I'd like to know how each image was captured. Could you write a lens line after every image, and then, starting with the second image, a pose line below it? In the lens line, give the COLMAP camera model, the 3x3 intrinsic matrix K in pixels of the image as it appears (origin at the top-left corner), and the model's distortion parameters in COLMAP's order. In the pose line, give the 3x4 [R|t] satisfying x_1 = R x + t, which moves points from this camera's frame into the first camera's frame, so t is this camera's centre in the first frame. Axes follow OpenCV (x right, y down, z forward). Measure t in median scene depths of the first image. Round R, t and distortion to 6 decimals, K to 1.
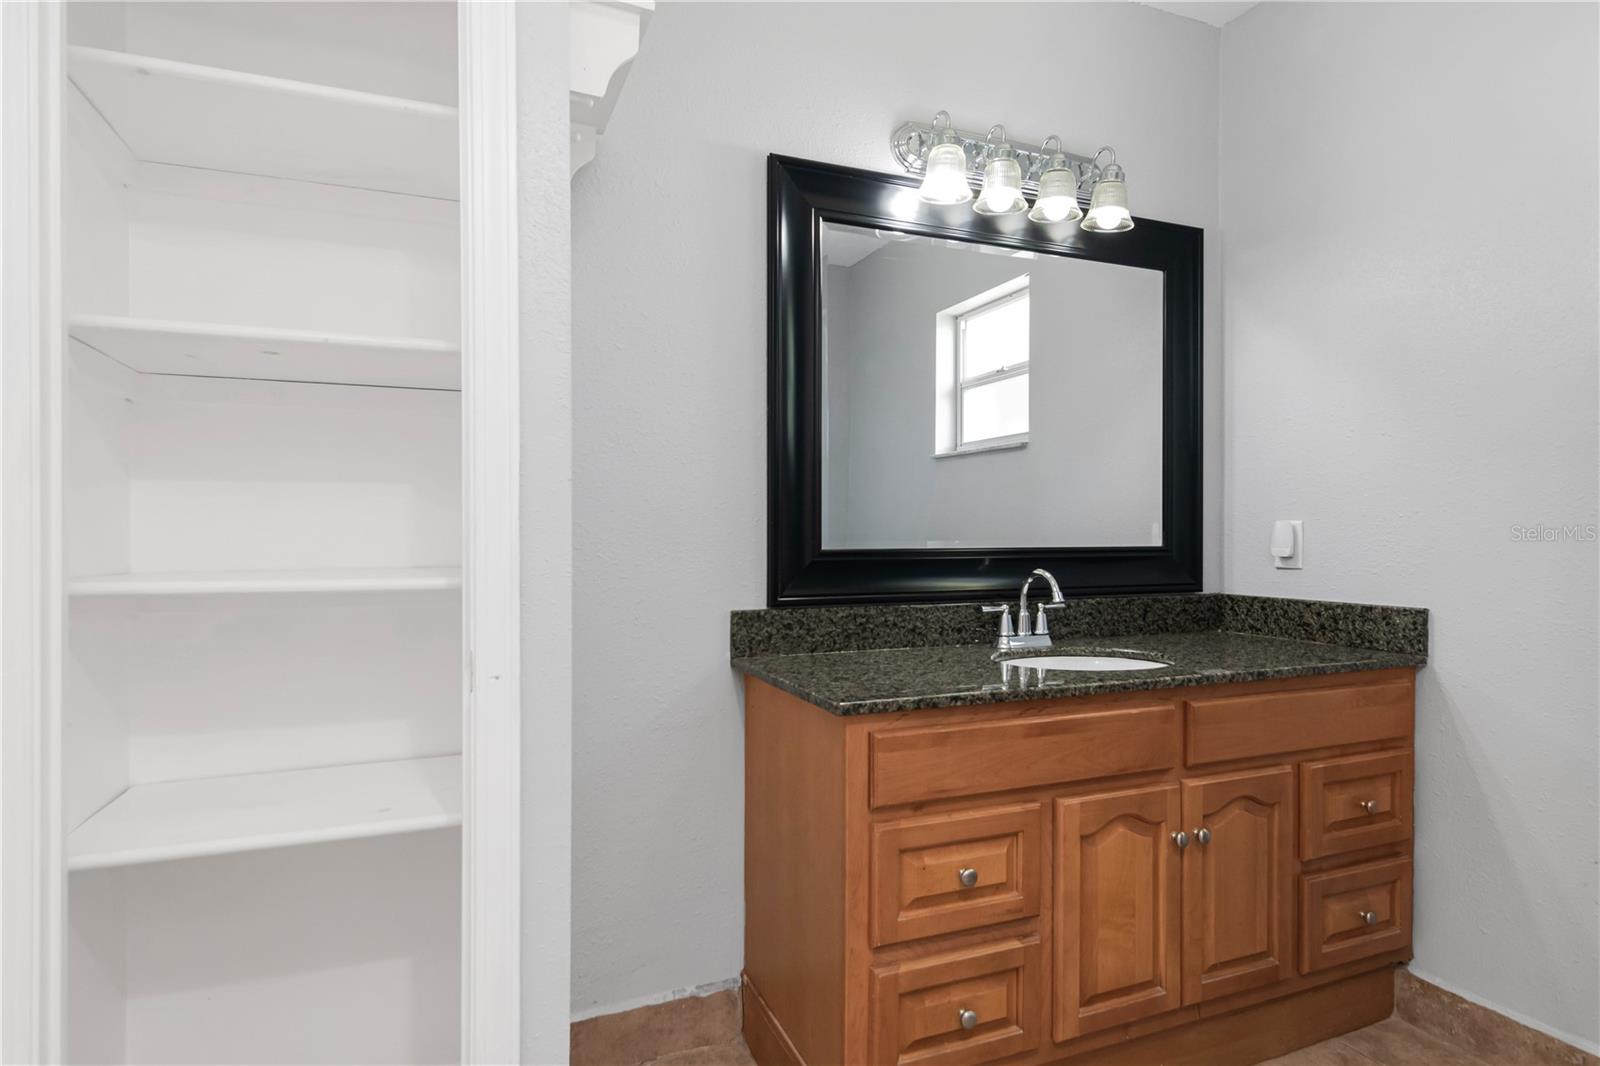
lens RADIAL K [[891.7, 0, 823.8], [0, 891.7, 532.4], [0, 0, 1]] dist [0.000650, -0.000591]
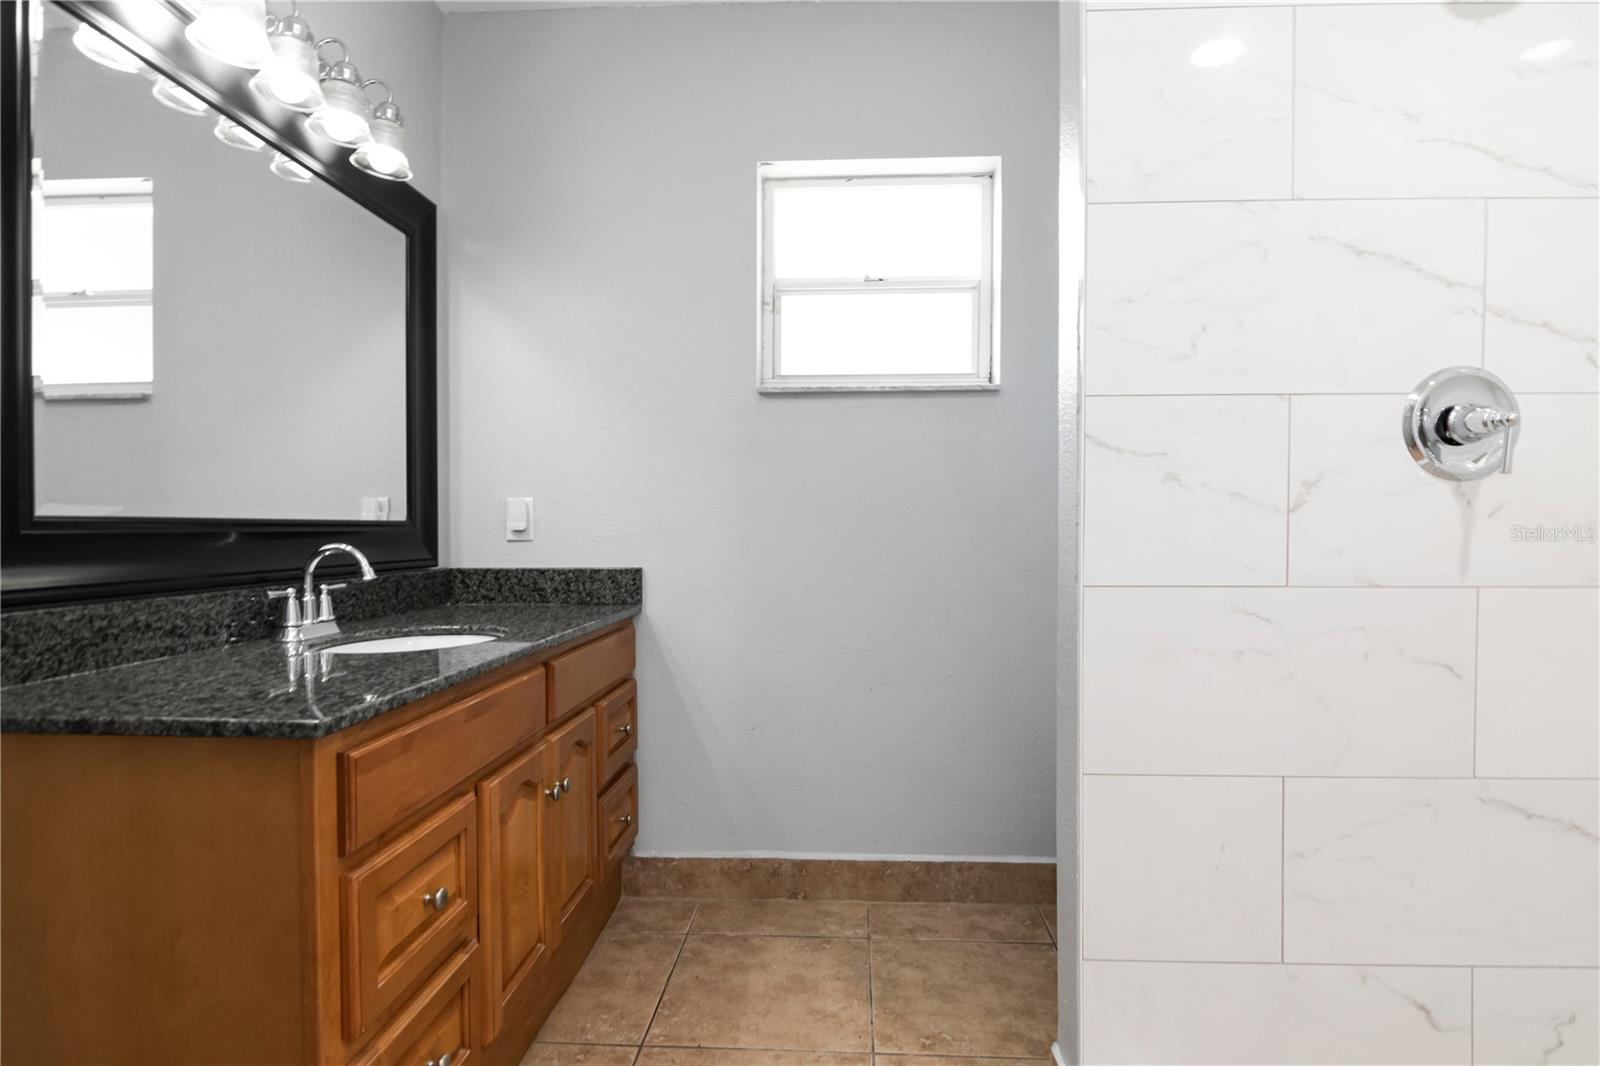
lens RADIAL K [[837.5, 0, 800.0], [0, 837.5, 533.0], [0, 0, 1]] dist [0.003001, -0.000658]
pose [[0.442896, -0.006177, 0.896552, -0.279760], [0.001598, 0.999980, 0.006100, 0.026932], [-0.896572, -0.001269, 0.442897, 0.246590]]
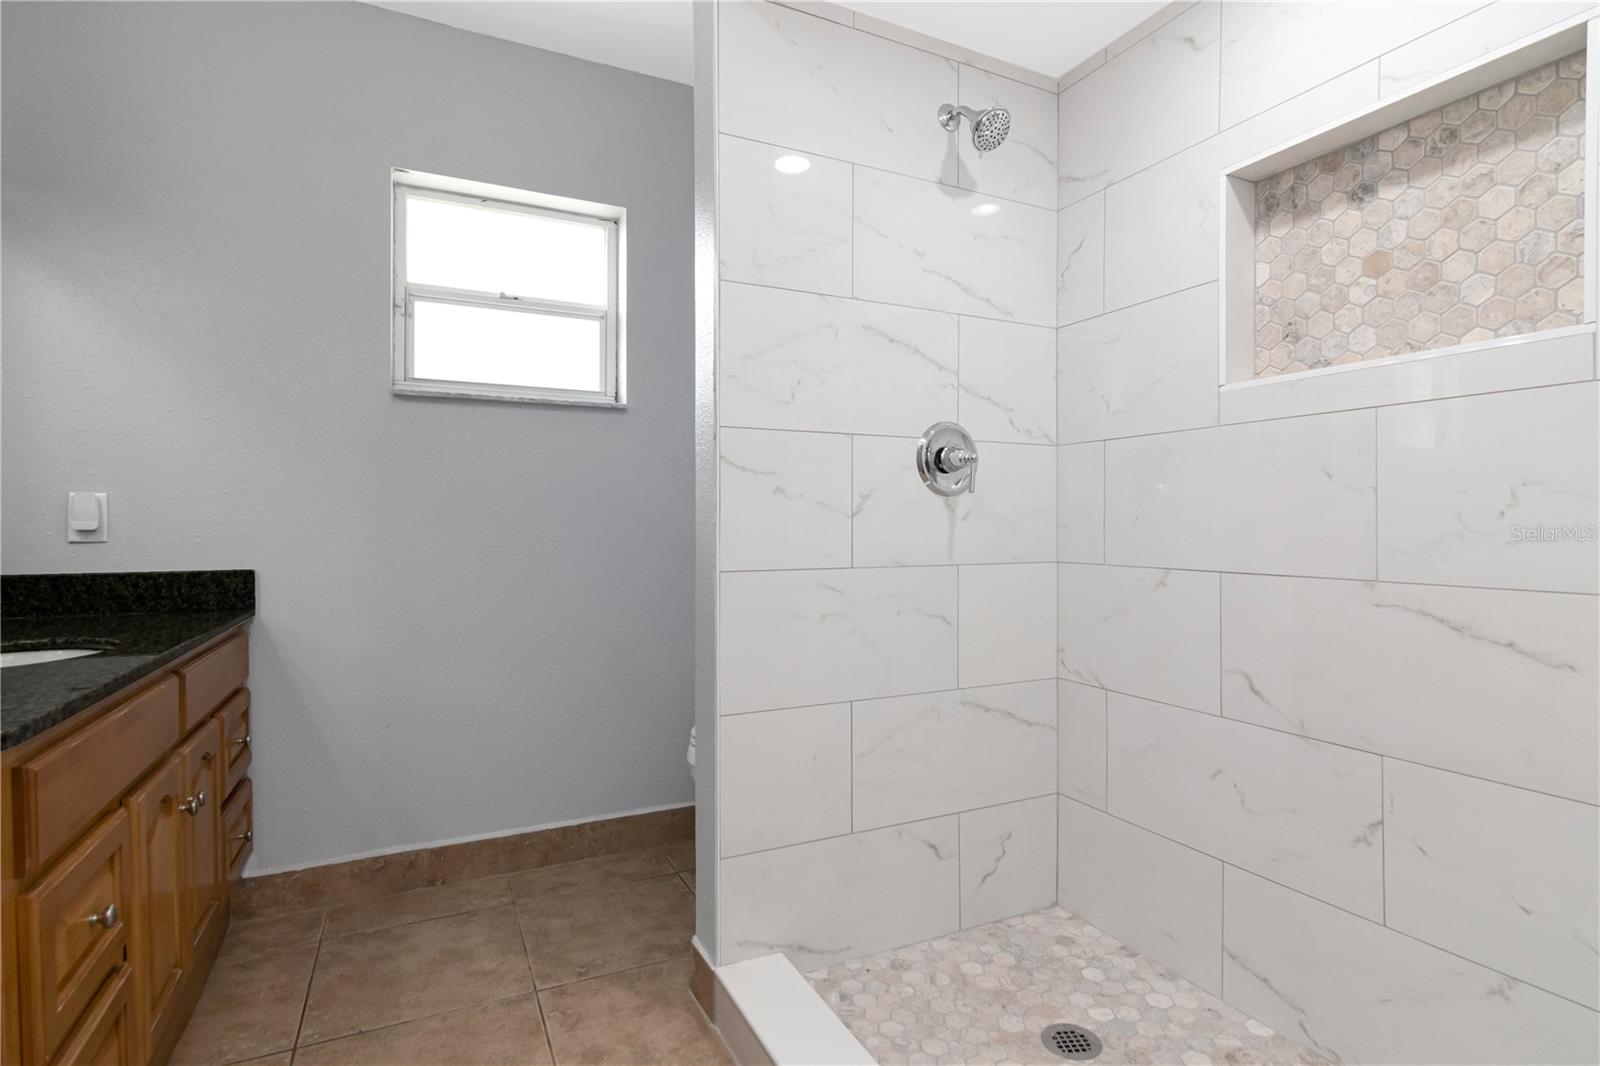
lens RADIAL K [[813.0, 0, 787.6], [0, 813.0, 526.3], [0, 0, 1]] dist [-0.003846, 0.000194]
pose [[-0.035994, 0.000227, 0.999352, -0.418348], [0.002210, 0.999998, -0.000147, 0.026673], [-0.999350, 0.002204, -0.035994, 0.296181]]
